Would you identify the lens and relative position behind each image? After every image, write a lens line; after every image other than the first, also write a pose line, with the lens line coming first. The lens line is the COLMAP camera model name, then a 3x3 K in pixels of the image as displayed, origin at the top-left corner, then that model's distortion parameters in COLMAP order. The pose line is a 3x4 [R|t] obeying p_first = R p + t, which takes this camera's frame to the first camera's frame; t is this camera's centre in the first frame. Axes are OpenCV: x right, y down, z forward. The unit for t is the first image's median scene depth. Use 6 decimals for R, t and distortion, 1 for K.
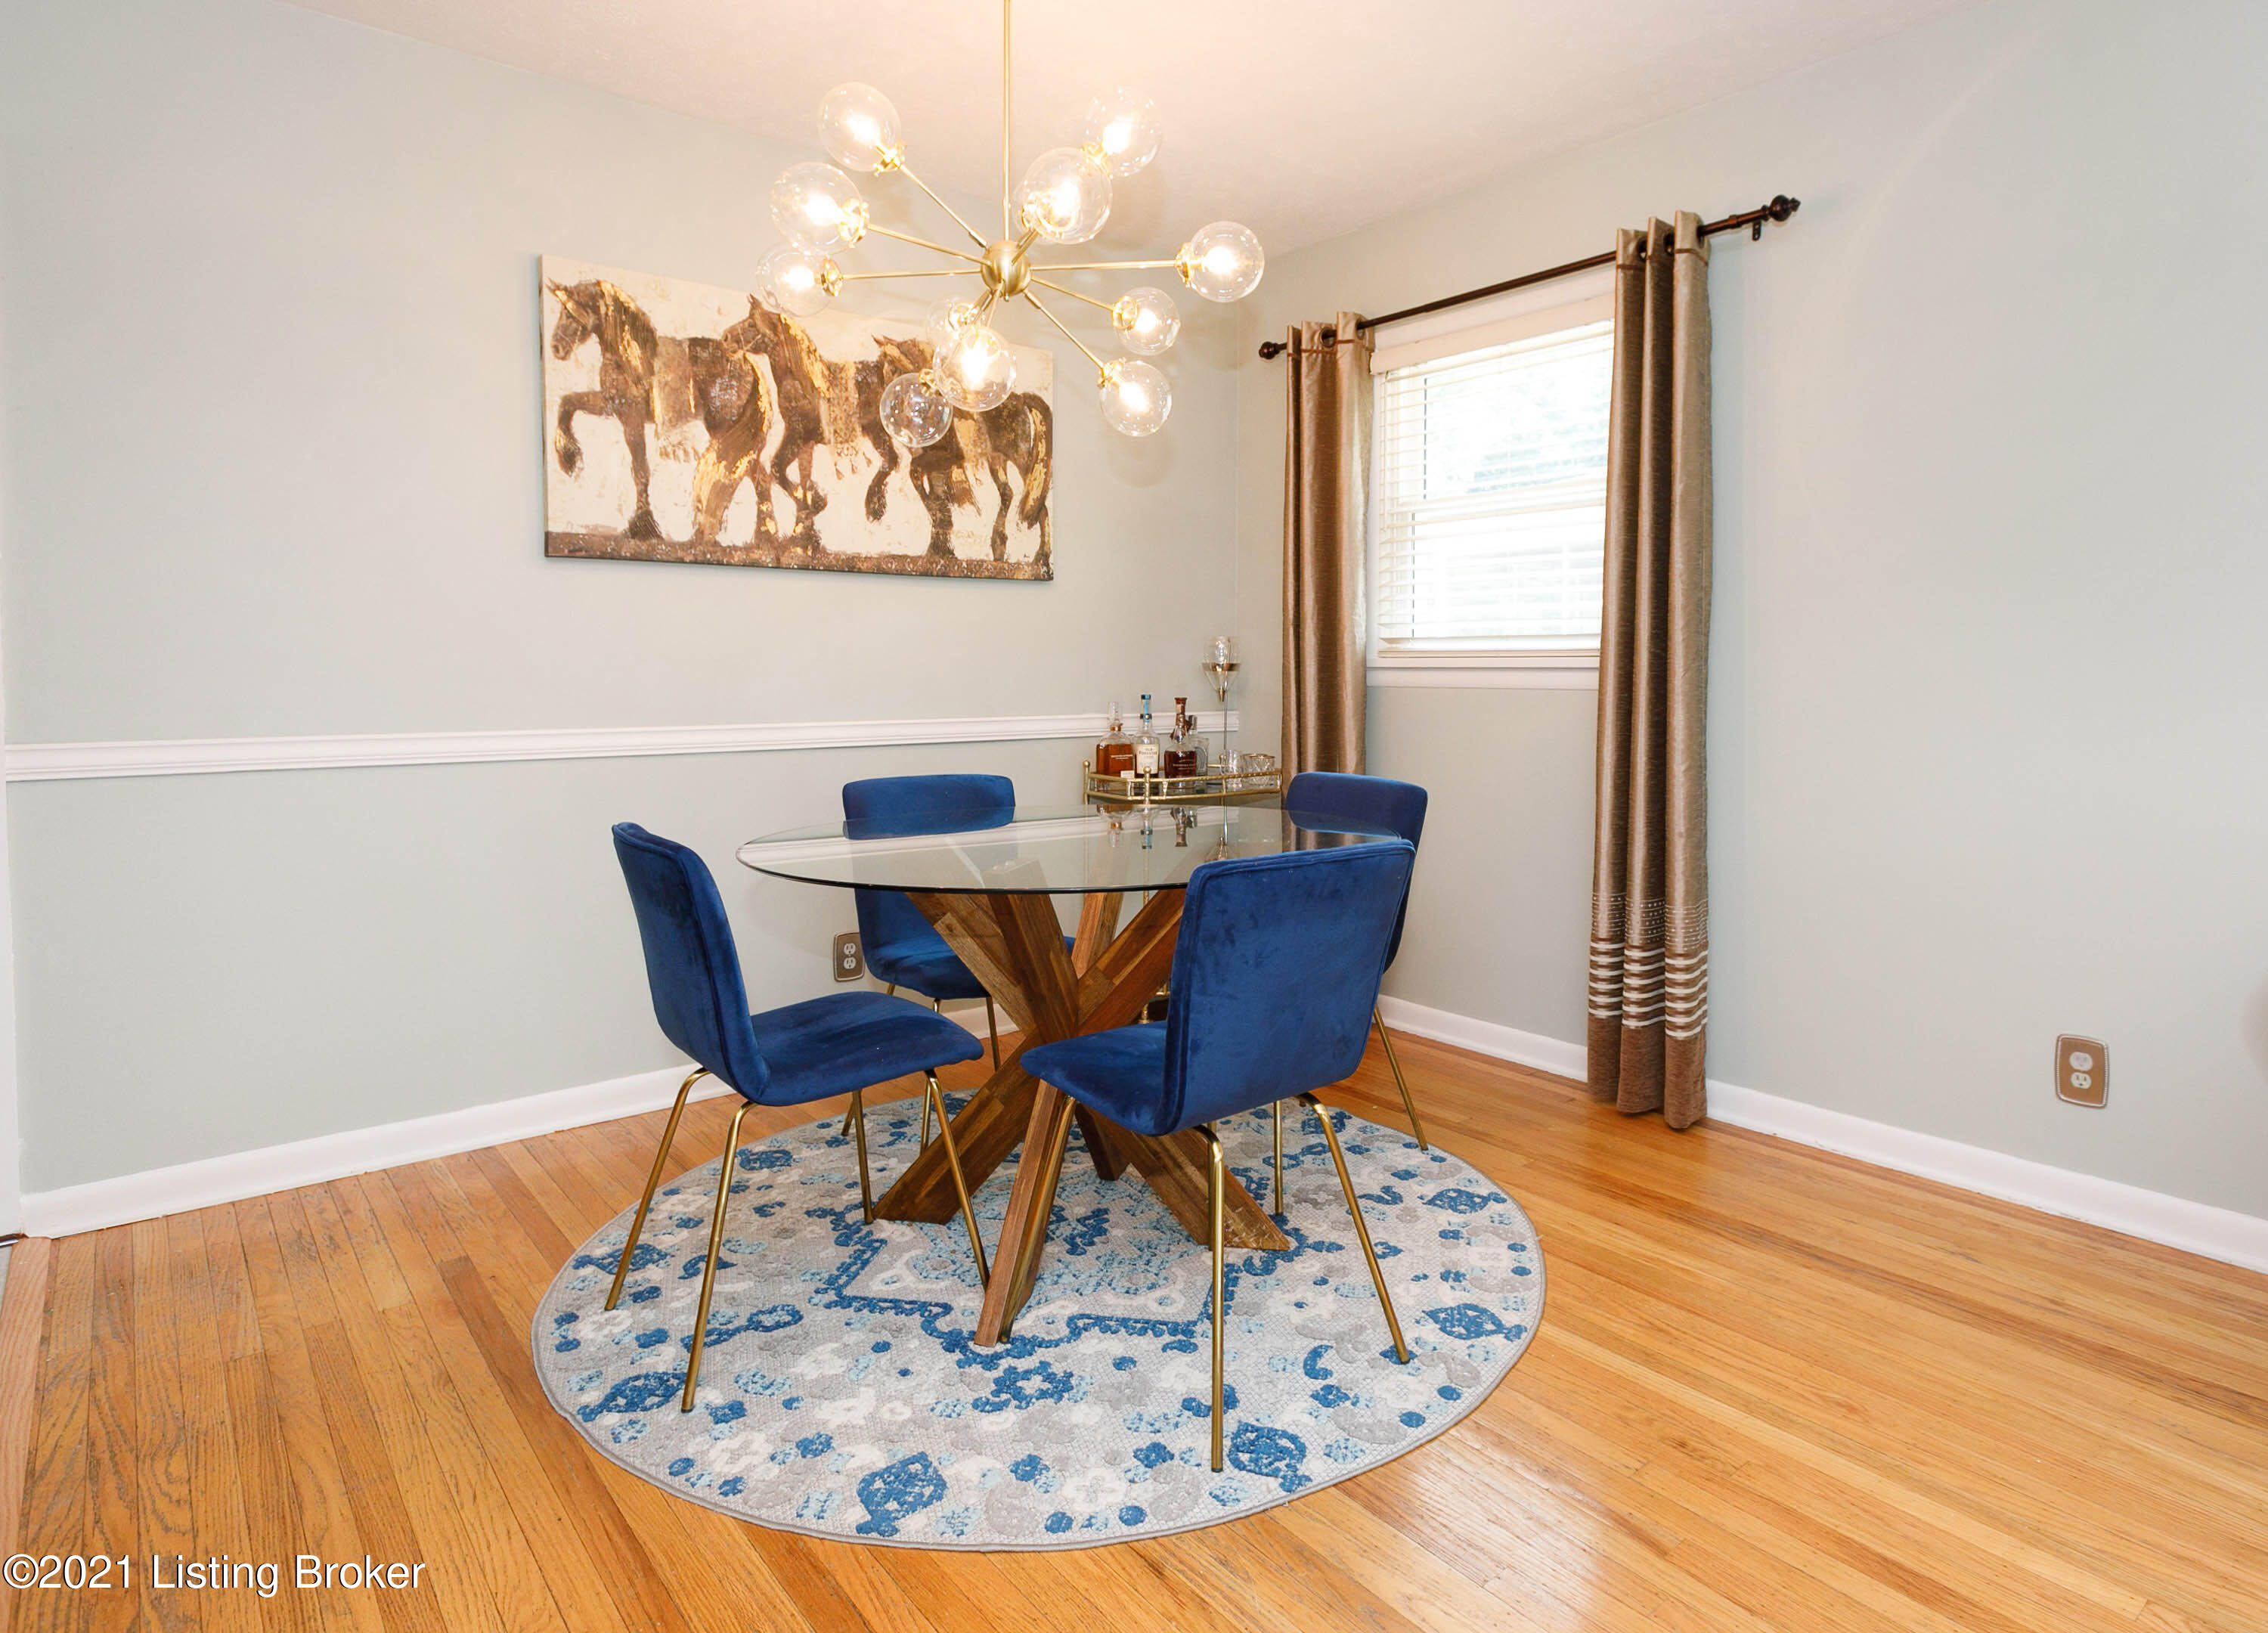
lens RADIAL K [[1312.4, 0, 1137.2], [0, 1312.4, 810.7], [0, 0, 1]] dist [-0.002547, -0.000093]
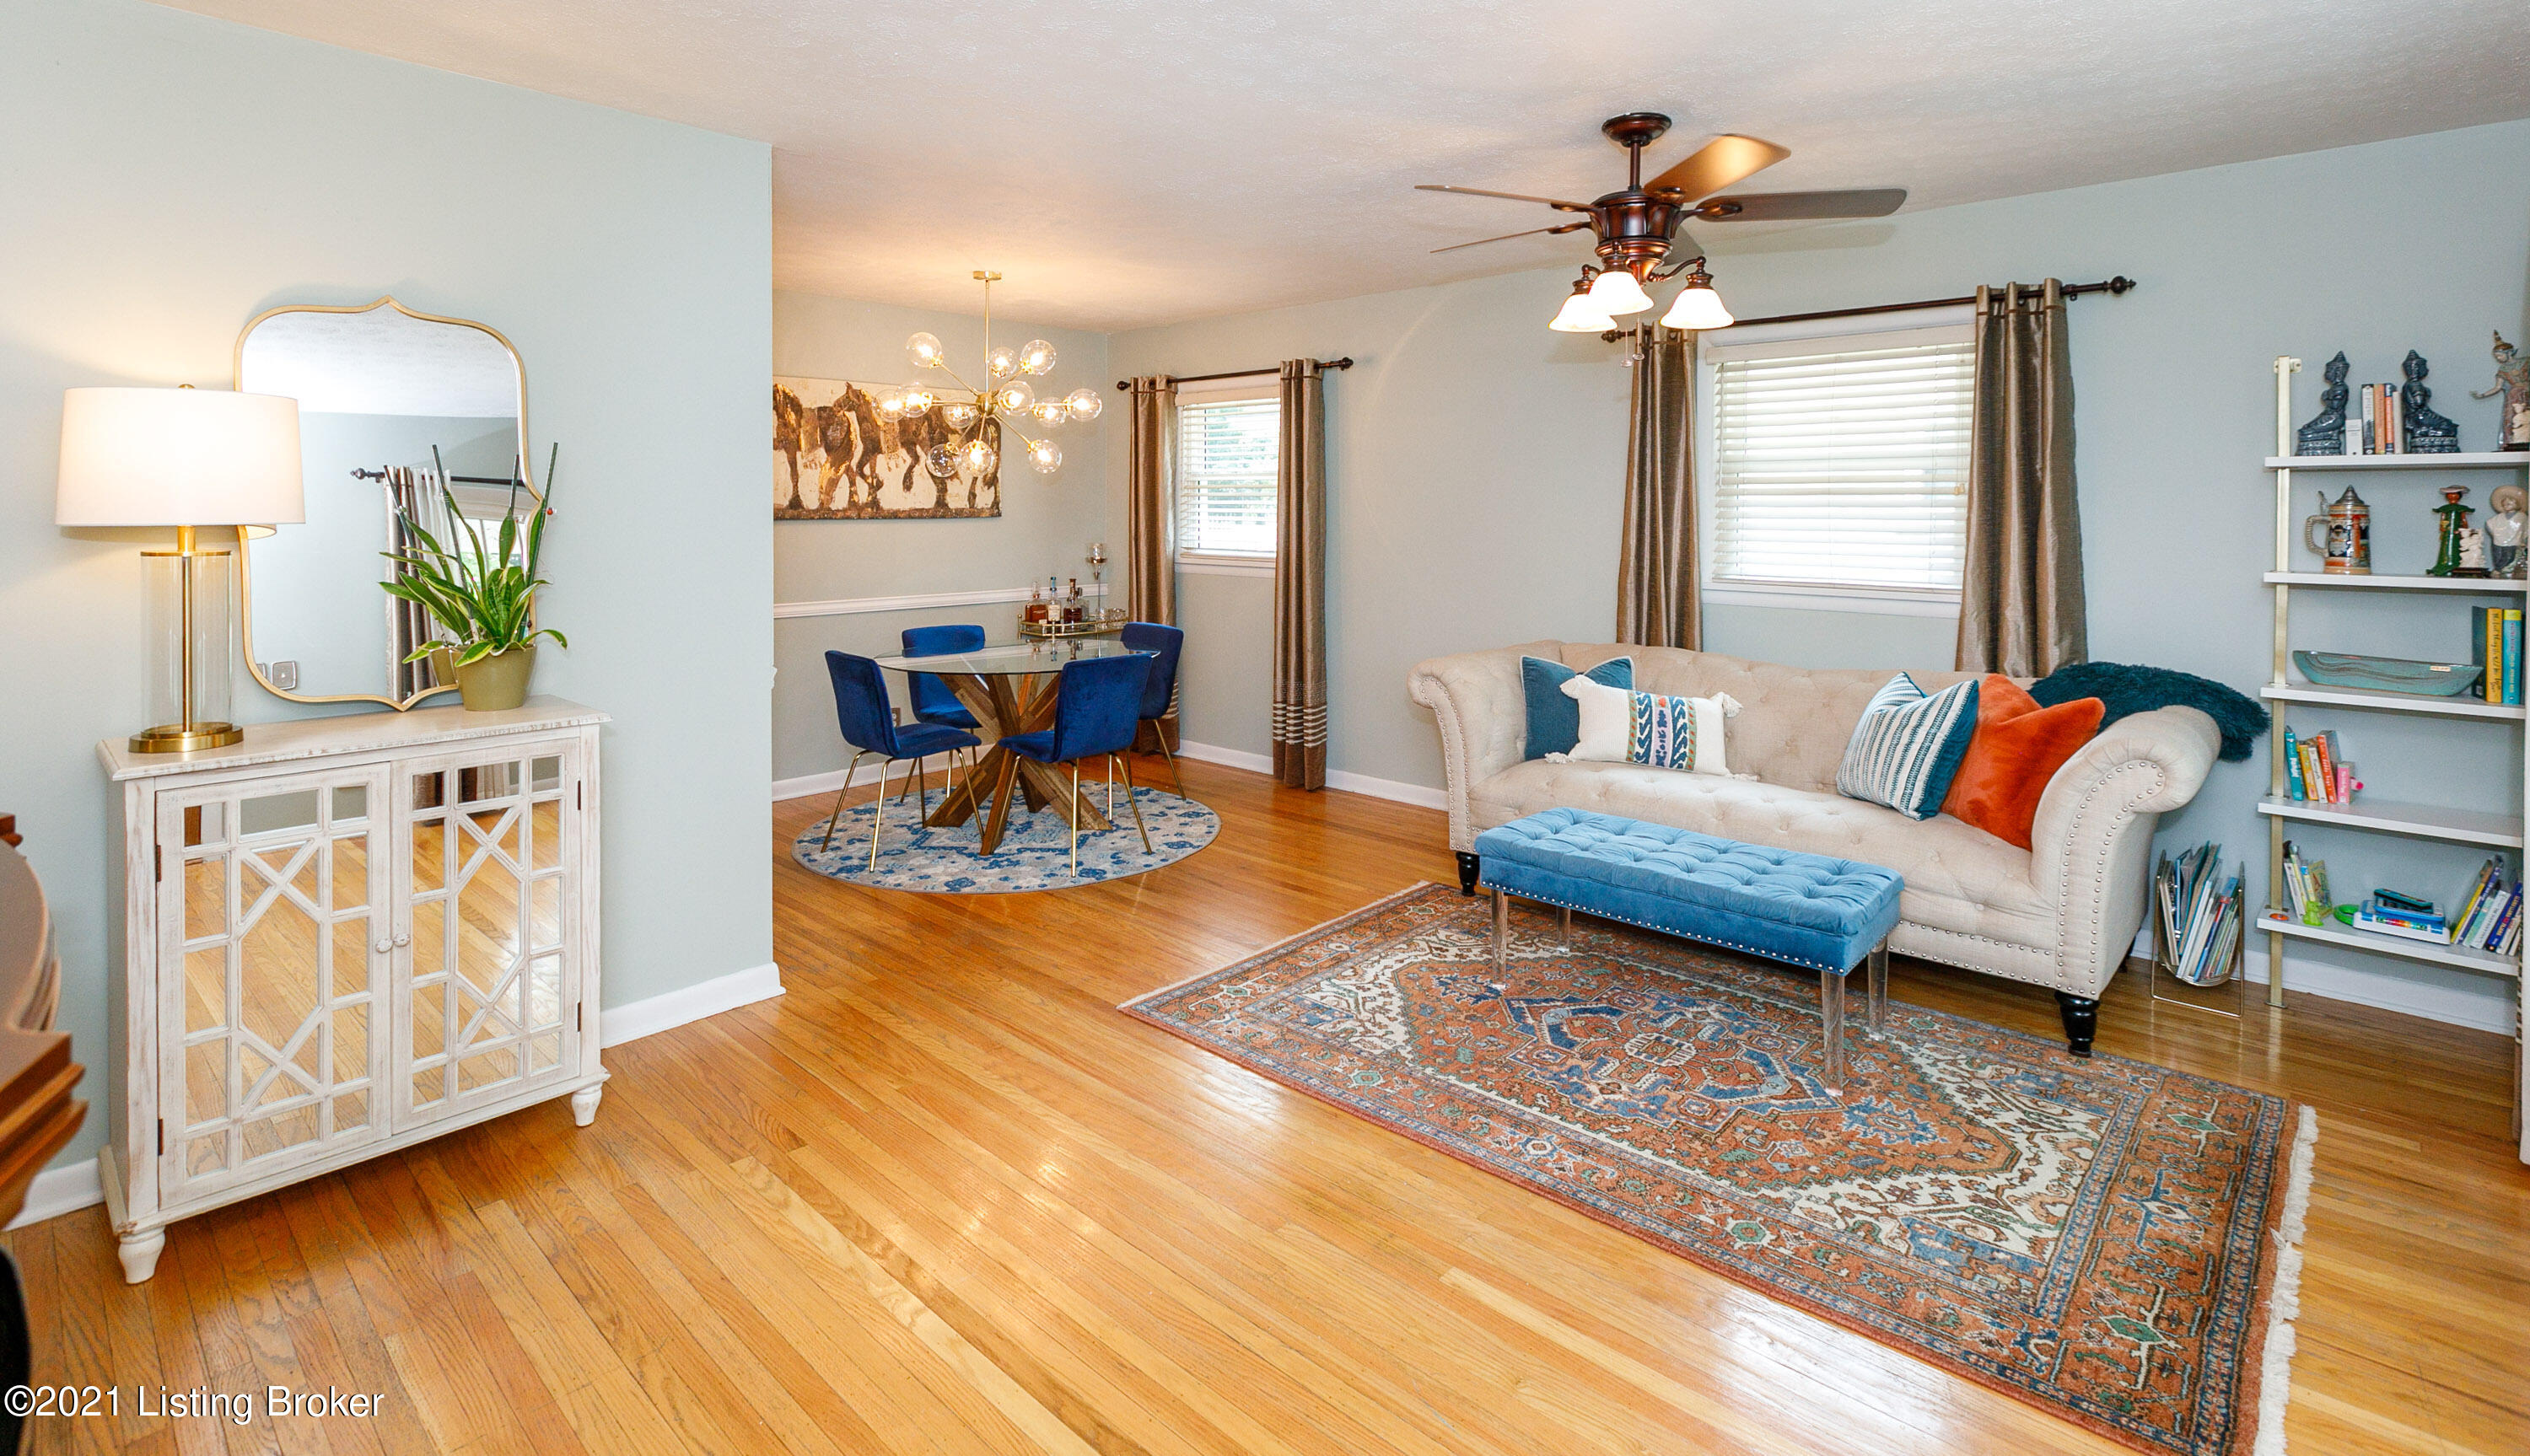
lens RADIAL K [[1169.1, 0, 1266.0], [0, 1169.1, 596.5], [0, 0, 1]] dist [0.005269, 0.000129]
pose [[0.984261, -0.002676, 0.176703, 0.013086], [0.008762, 0.999395, -0.033670, -0.006179], [-0.176506, 0.034689, 0.983688, -0.801174]]
